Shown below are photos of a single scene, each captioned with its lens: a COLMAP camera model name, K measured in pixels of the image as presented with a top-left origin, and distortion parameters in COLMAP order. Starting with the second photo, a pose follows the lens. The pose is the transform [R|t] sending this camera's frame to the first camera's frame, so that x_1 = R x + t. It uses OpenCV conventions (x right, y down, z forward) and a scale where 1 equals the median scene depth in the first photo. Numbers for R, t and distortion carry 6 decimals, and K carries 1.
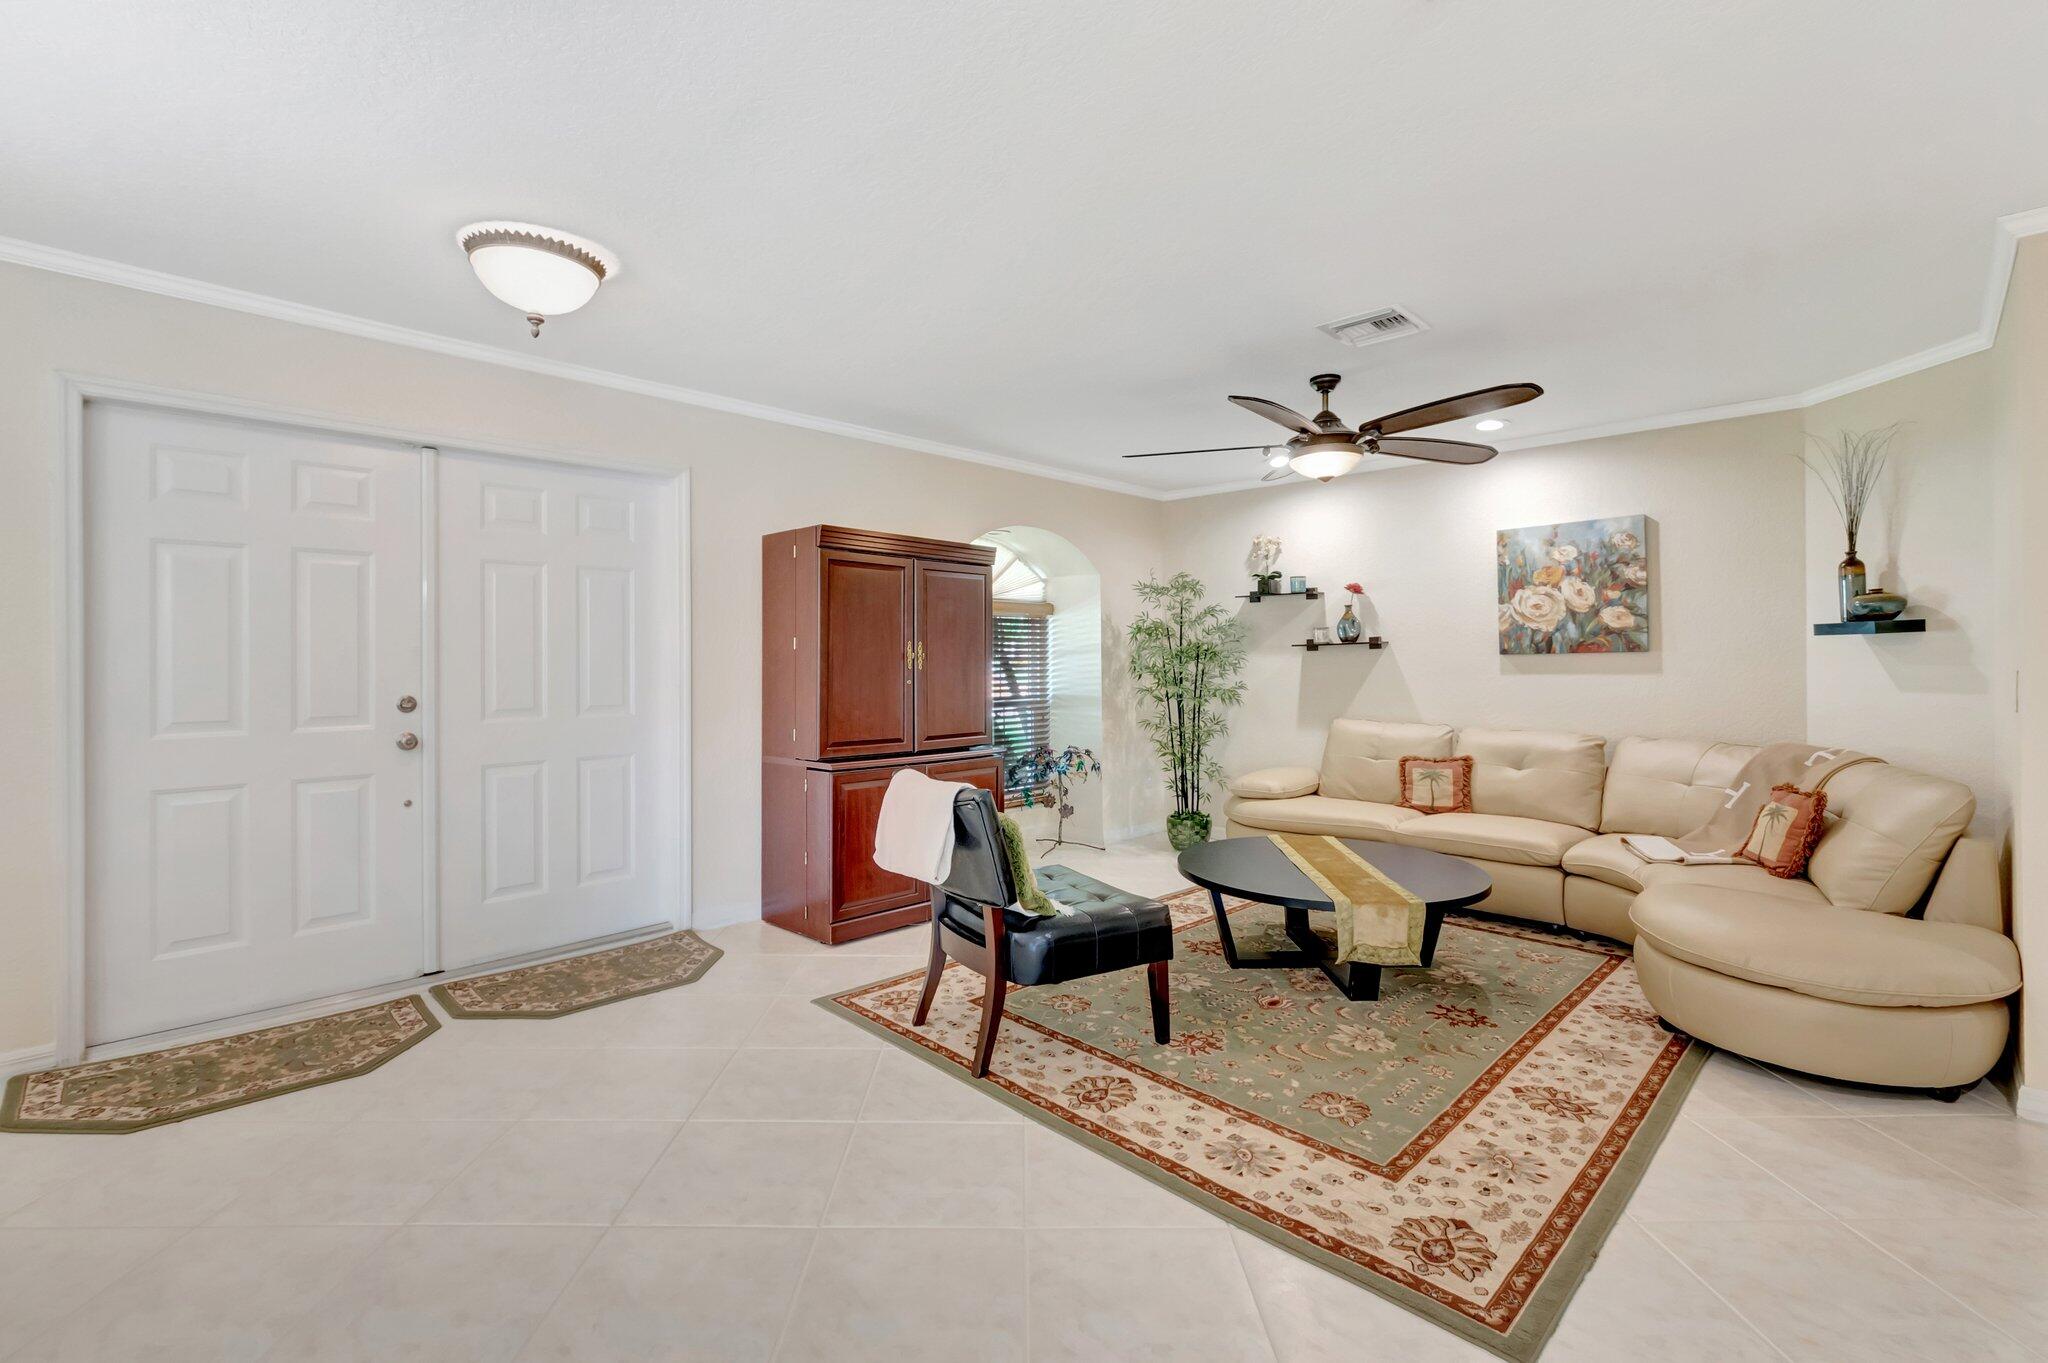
lens RADIAL K [[900.4, 0, 1009.3], [0, 900.4, 657.7], [0, 0, 1]] dist [0.004299, -0.004082]
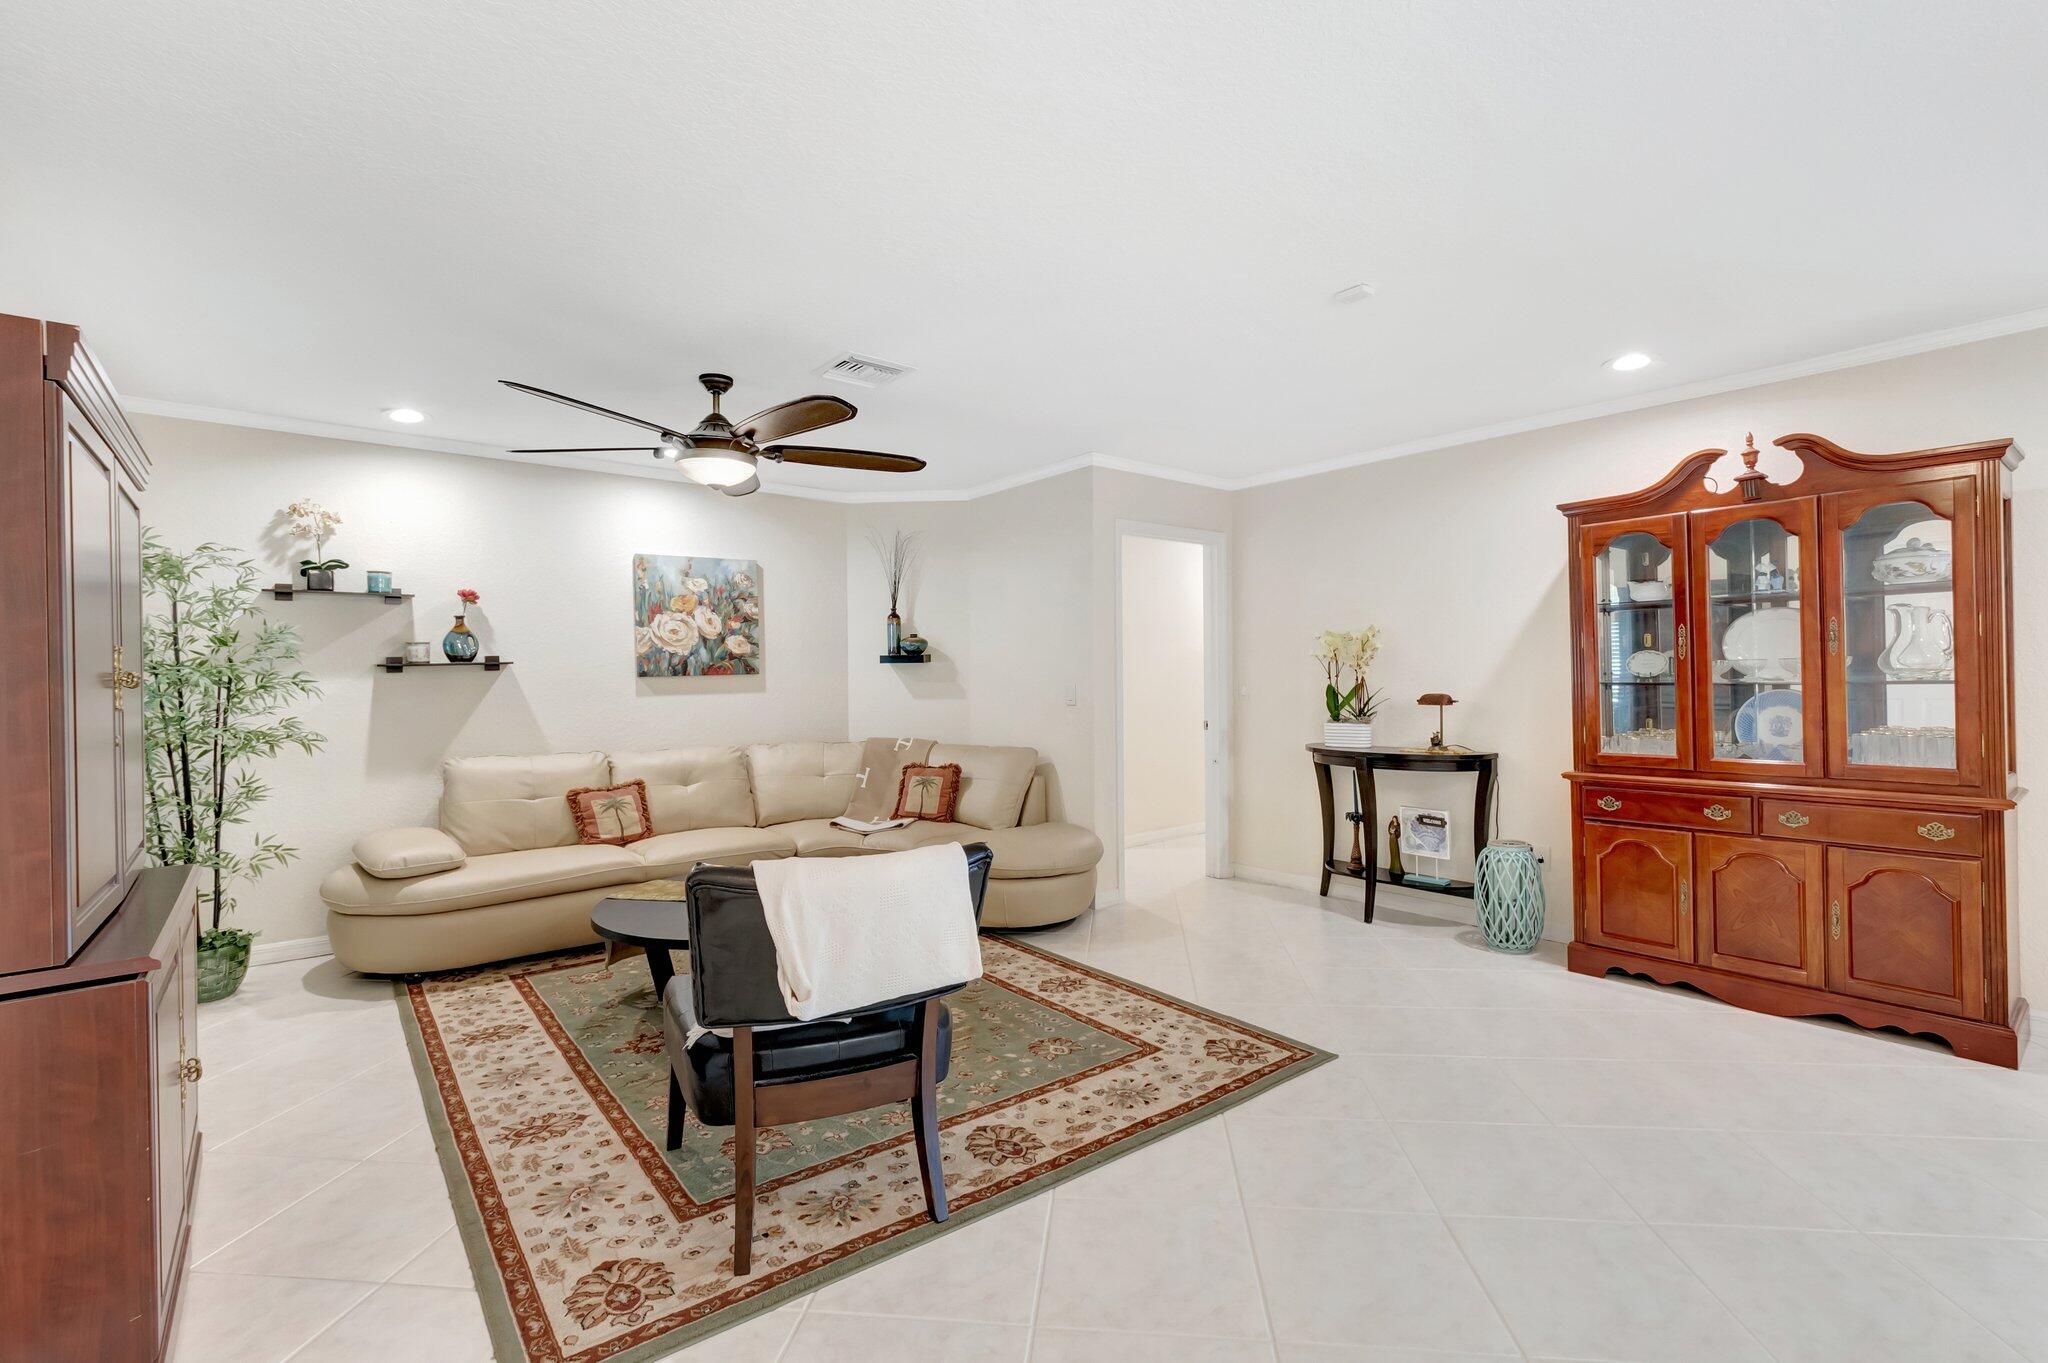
lens RADIAL K [[900.4, 0, 1064.0], [0, 900.4, 681.8], [0, 0, 1]] dist [0.004299, -0.004082]
pose [[0.098629, -0.004821, 0.995113, -0.547686], [0.007126, 0.999966, 0.004139, 0.001610], [-0.995099, 0.006683, 0.098660, 0.566283]]
